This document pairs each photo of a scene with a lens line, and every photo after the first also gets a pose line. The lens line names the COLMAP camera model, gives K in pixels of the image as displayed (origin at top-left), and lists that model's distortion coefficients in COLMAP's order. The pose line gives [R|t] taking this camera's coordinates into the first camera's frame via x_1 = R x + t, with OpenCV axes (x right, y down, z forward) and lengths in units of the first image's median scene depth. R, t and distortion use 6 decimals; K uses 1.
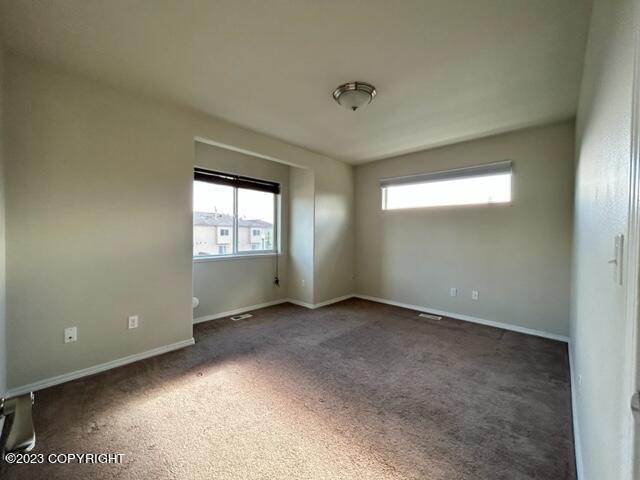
lens RADIAL K [[256.3, 0, 320.1], [0, 256.3, 238.3], [0, 0, 1]] dist [-0.000951, 0.000040]
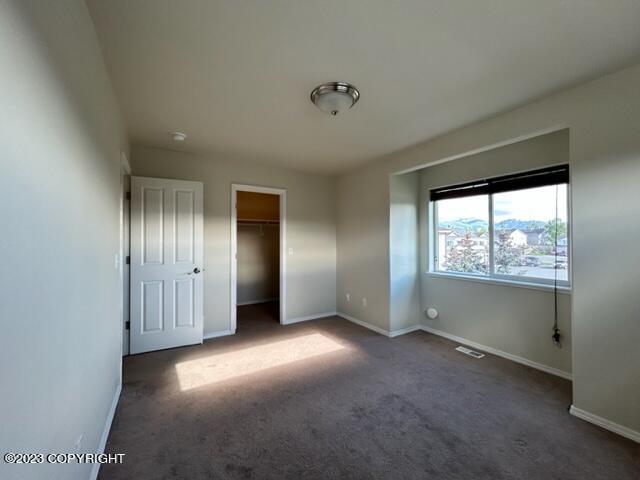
lens RADIAL K [[256.3, 0, 321.8], [0, 256.3, 240.6], [0, 0, 1]] dist [-0.000951, 0.000040]
pose [[-0.258540, -0.014121, -0.965897, 0.650140], [-0.025906, 0.999635, -0.007680, -0.035851], [0.965653, 0.023037, -0.258811, 0.782310]]
